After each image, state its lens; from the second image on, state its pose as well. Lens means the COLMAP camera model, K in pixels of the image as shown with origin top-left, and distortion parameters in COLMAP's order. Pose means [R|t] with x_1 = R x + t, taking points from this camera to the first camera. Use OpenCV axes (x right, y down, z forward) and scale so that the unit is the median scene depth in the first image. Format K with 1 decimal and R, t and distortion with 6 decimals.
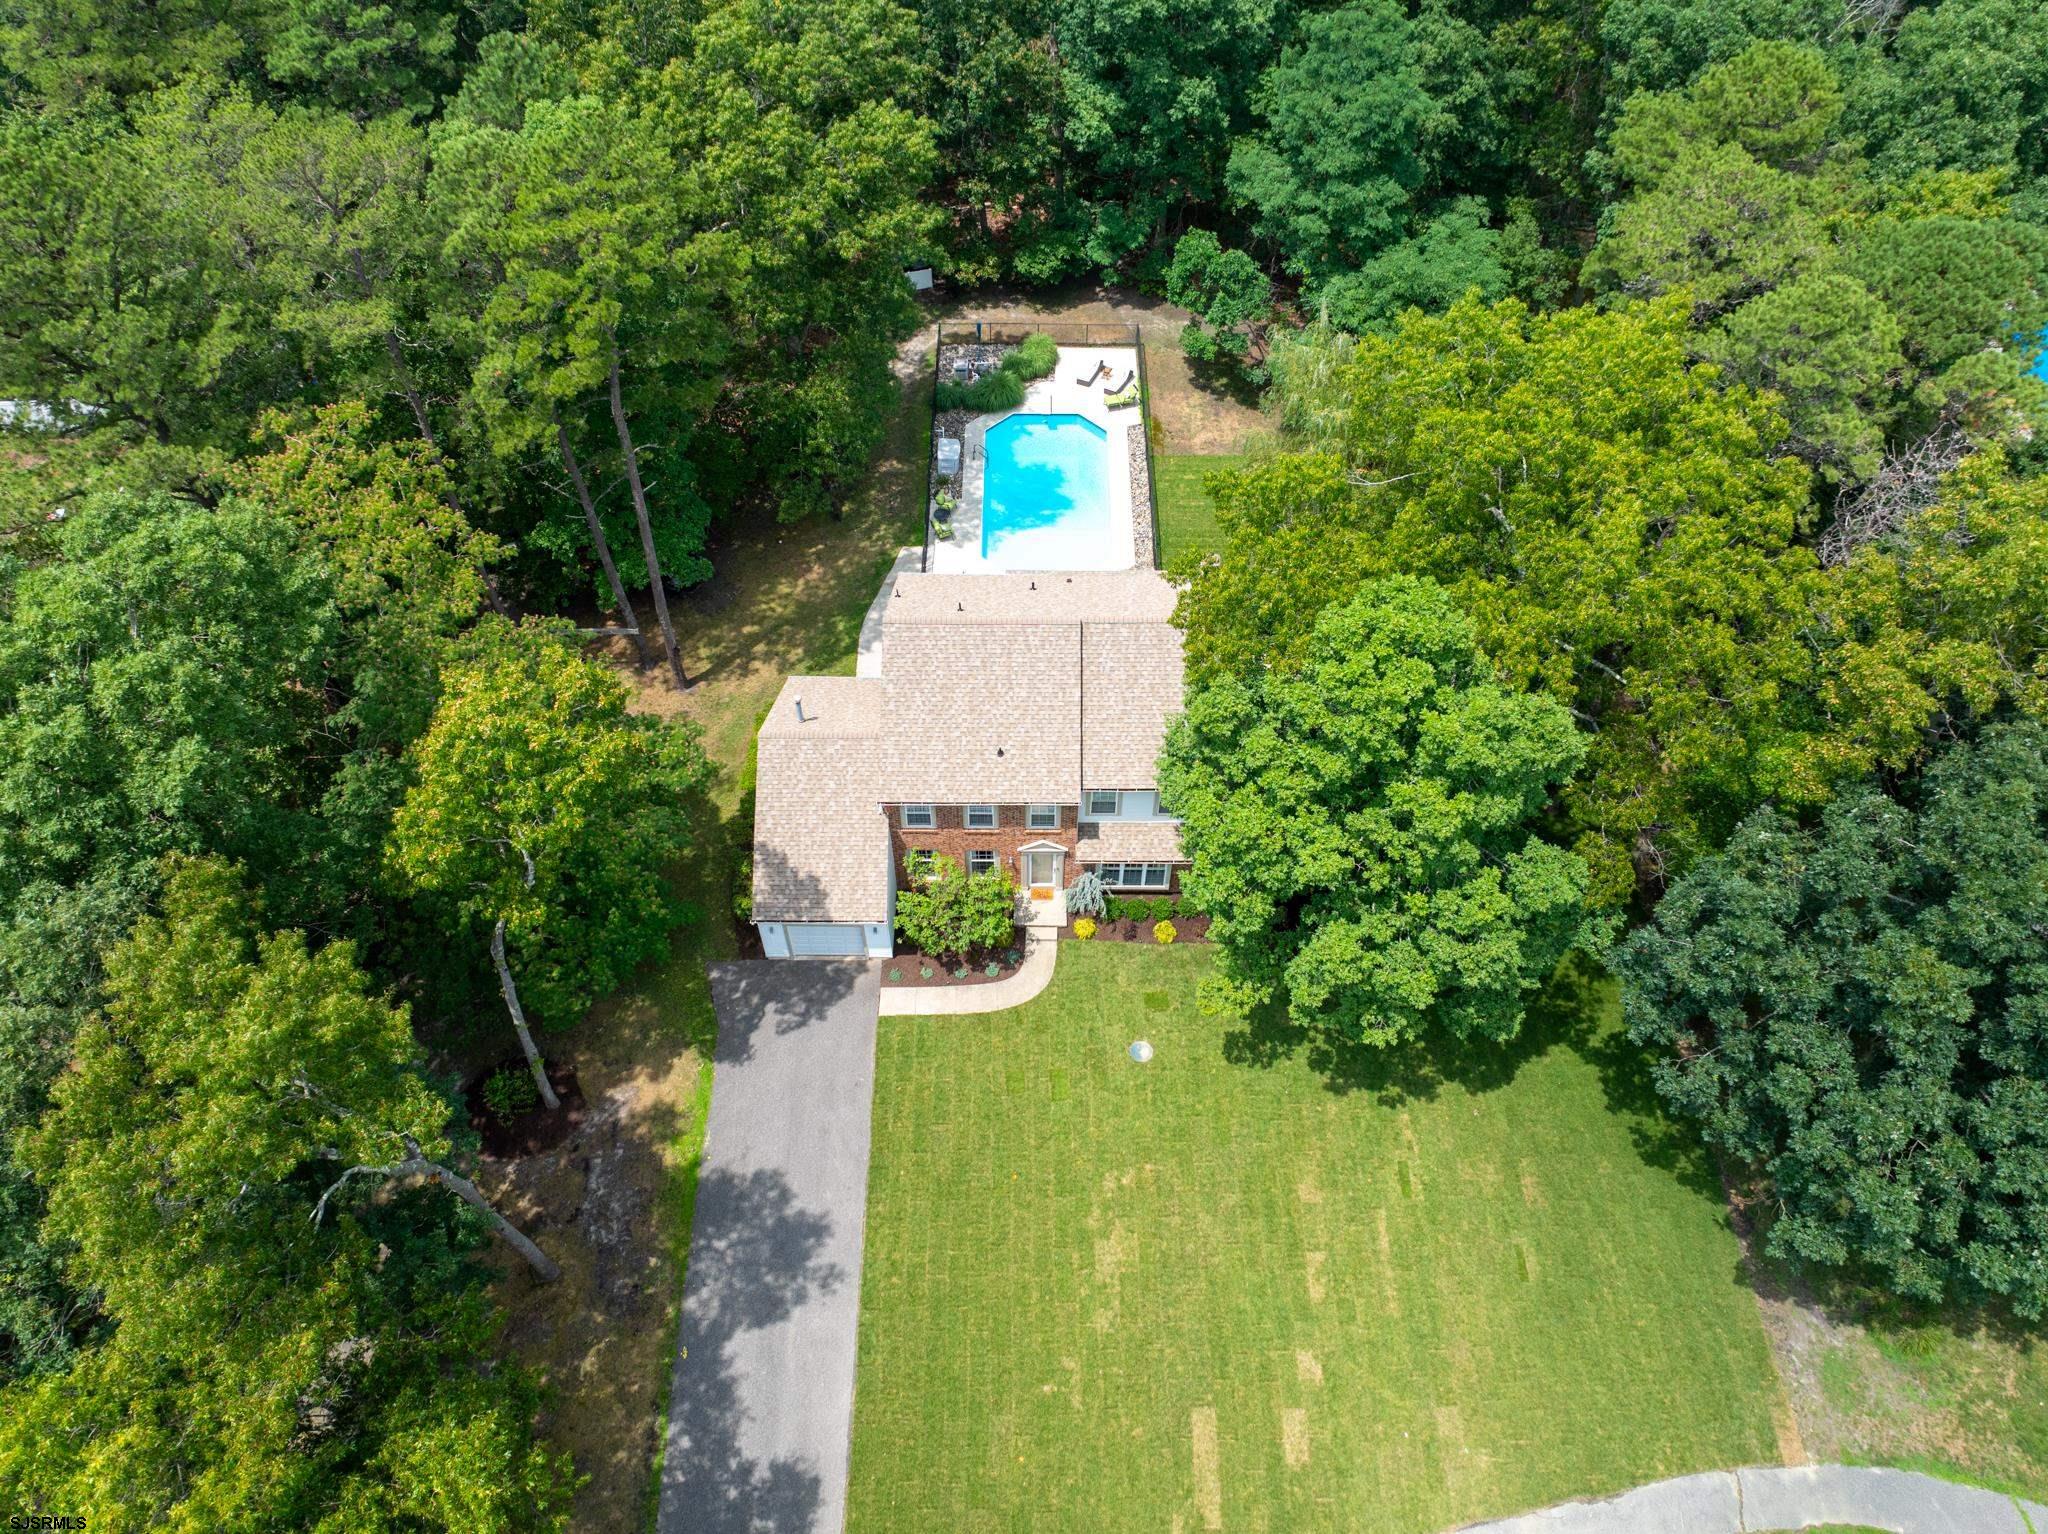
lens RADIAL K [[1415.5, 0, 1024.0], [0, 1415.5, 767.0], [0, 0, 1]] dist [-0.036200, -0.005900]
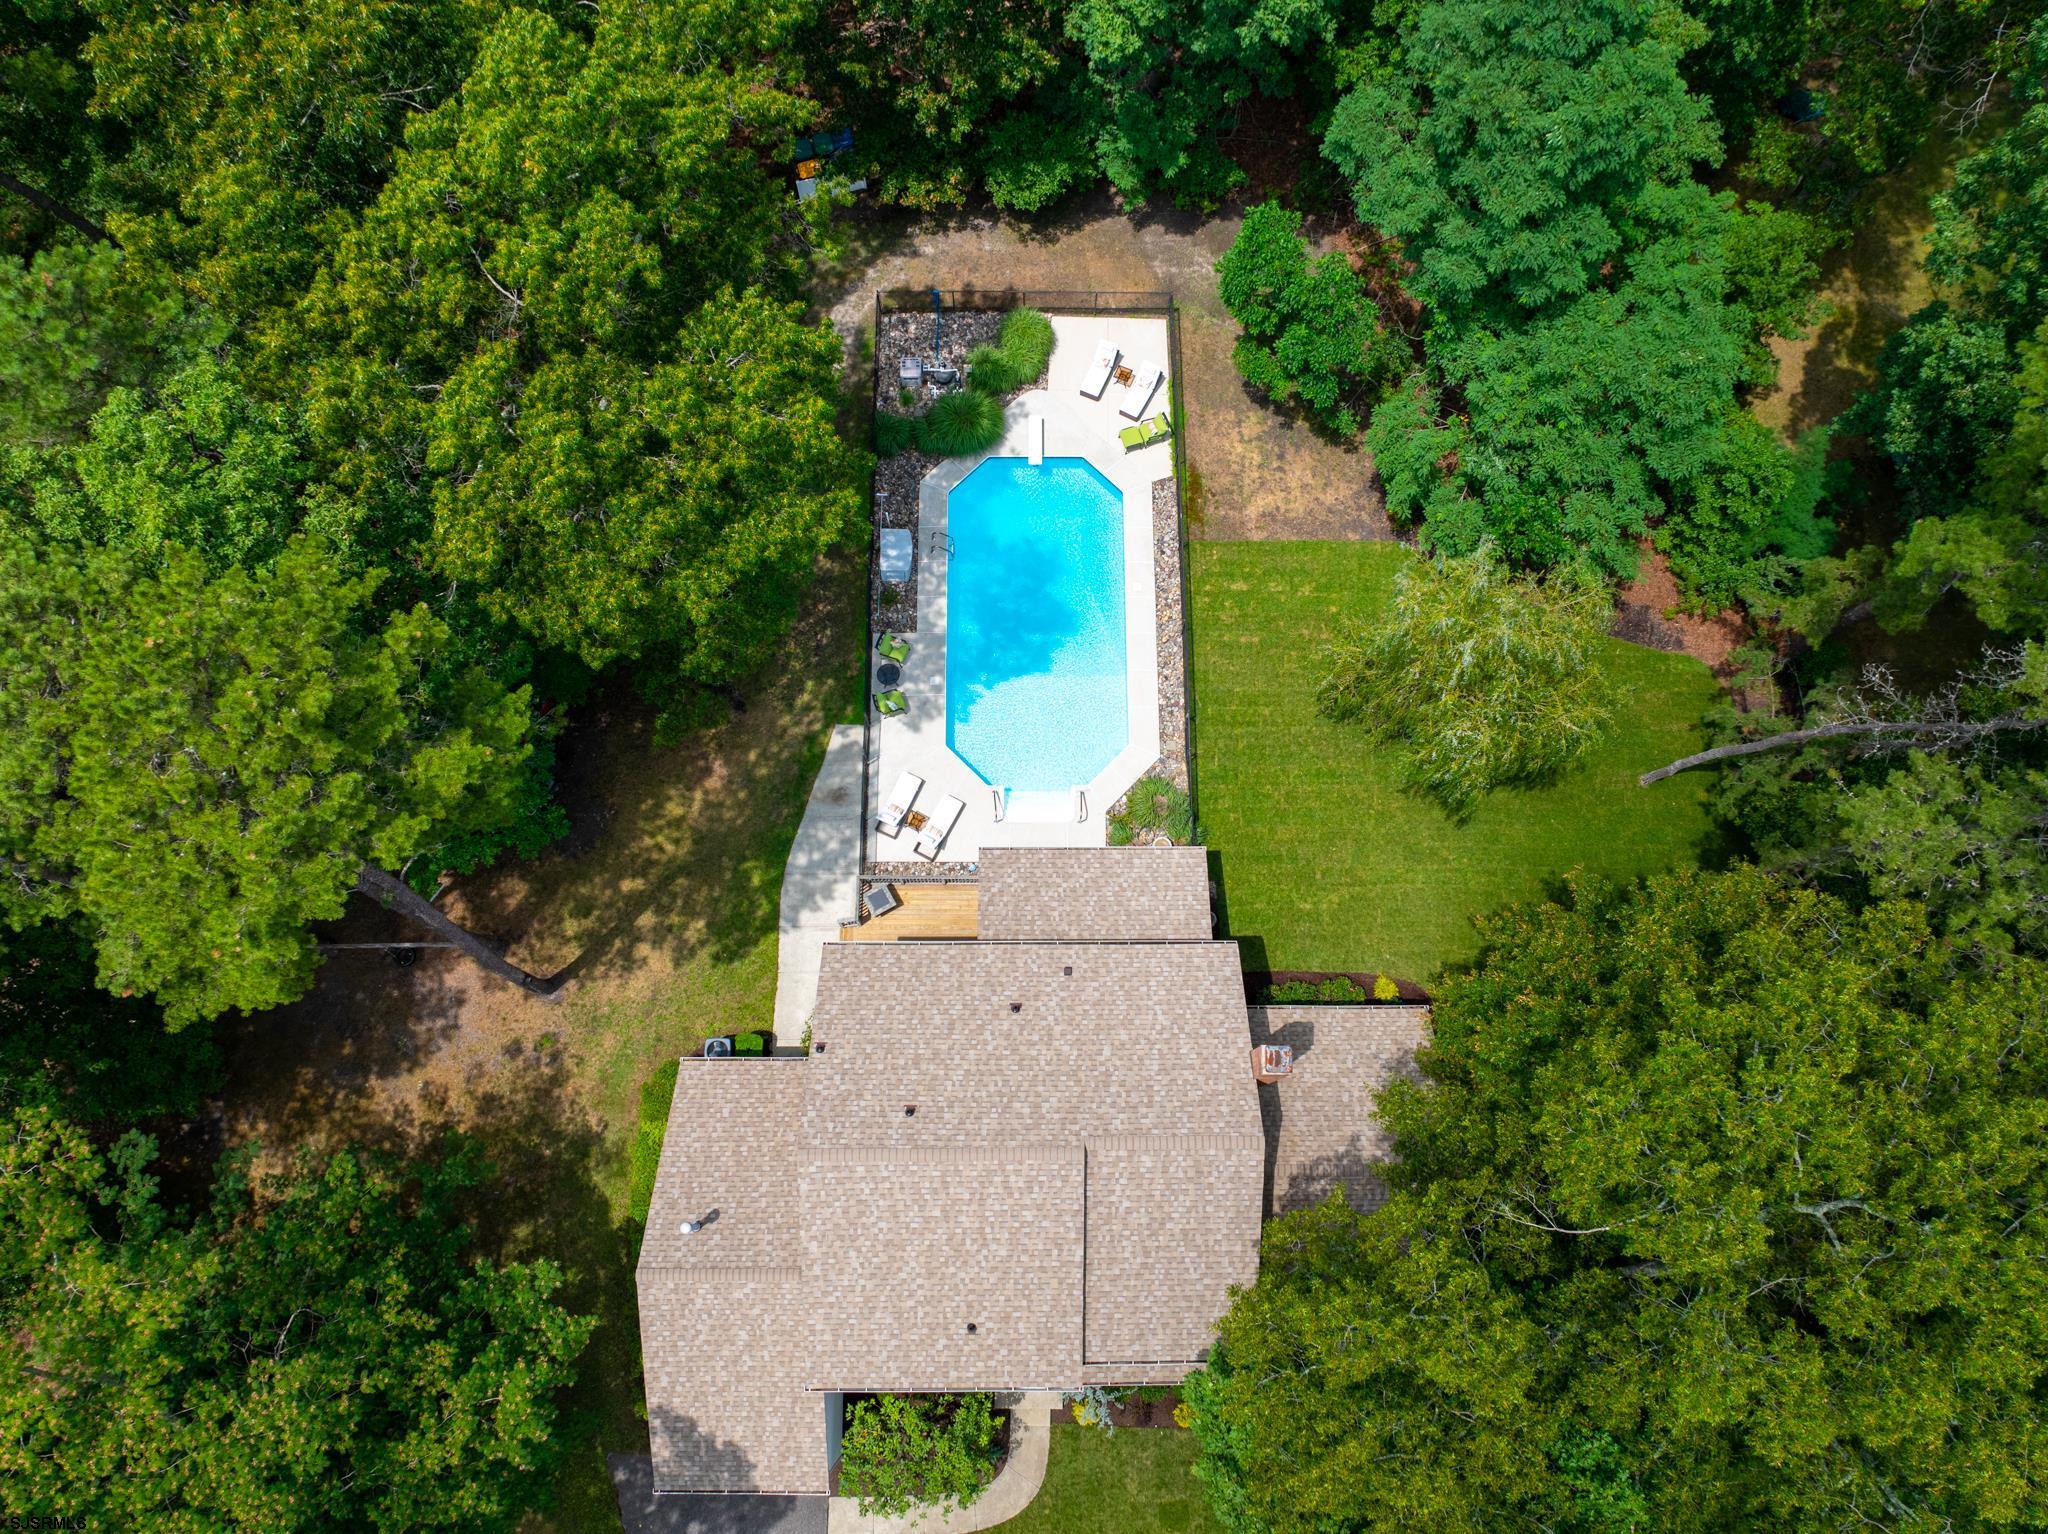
lens RADIAL K [[1443.0, 0, 1024.0], [0, 1443.0, 767.0], [0, 0, 1]] dist [-0.034783, -0.007439]
pose [[0.999957, -0.006105, 0.006953, 0.003914], [0.003083, 0.928308, 0.371799, -0.388908], [-0.008724, -0.371762, 0.928287, 0.299127]]
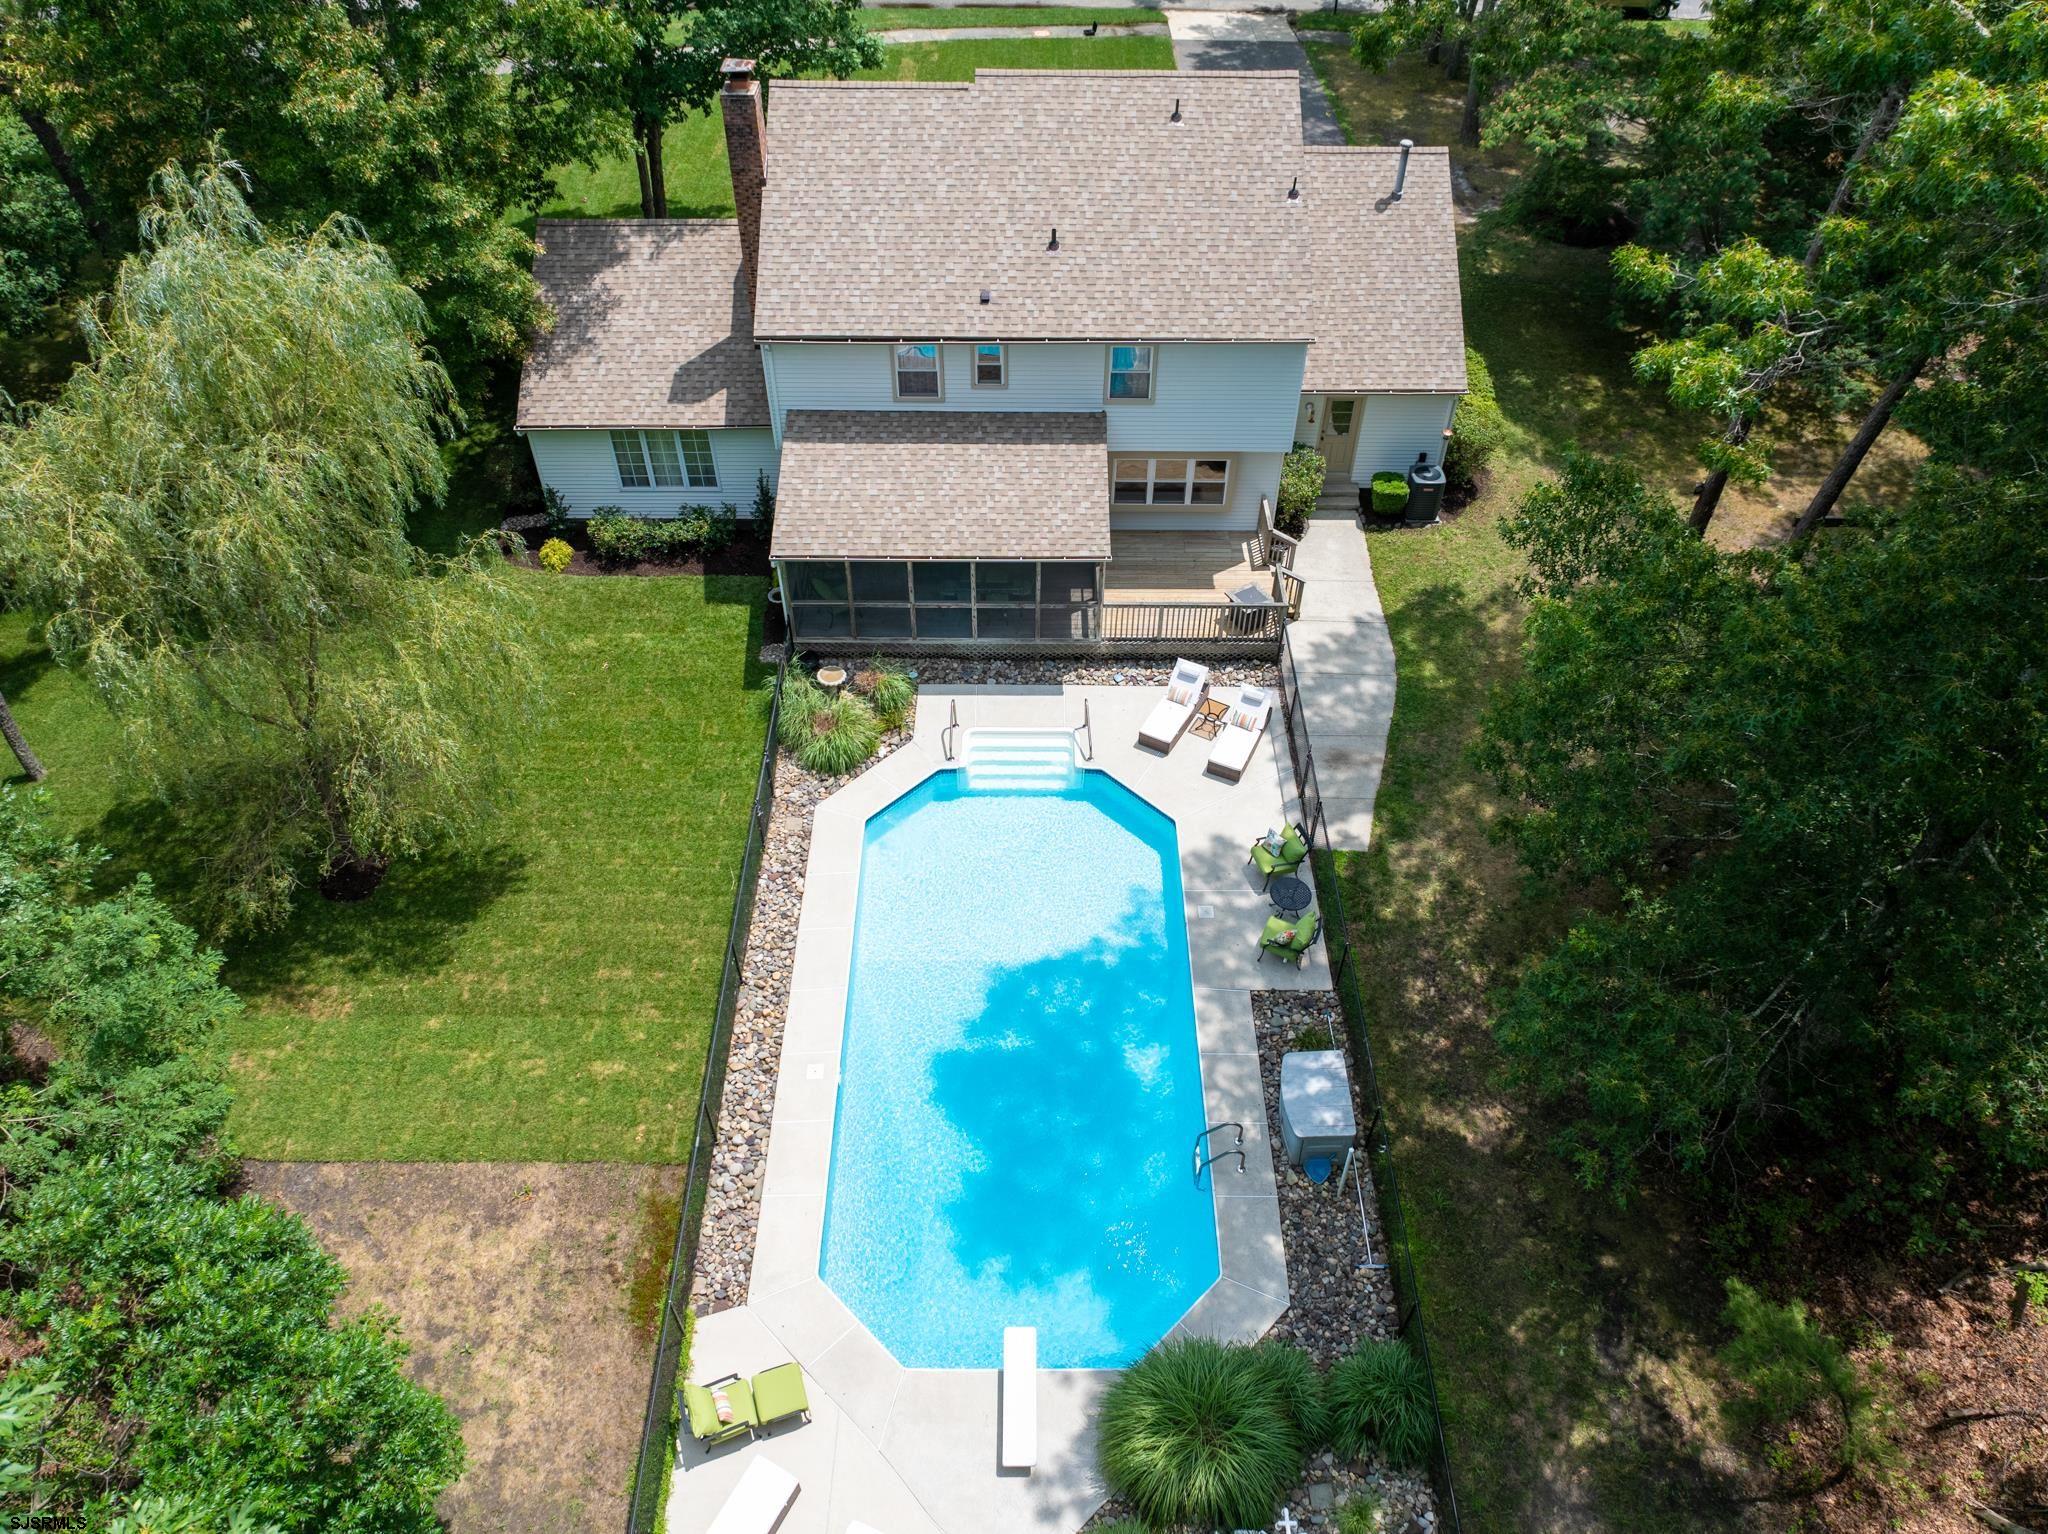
lens RADIAL K [[1443.0, 0, 1024.0], [0, 1443.0, 767.0], [0, 0, 1]] dist [-0.034783, -0.007439]
pose [[-0.999894, -0.004411, -0.013907, 0.019739], [-0.013284, -0.118831, 0.992826, -0.547427], [-0.006032, 0.992905, 0.118760, 0.882608]]
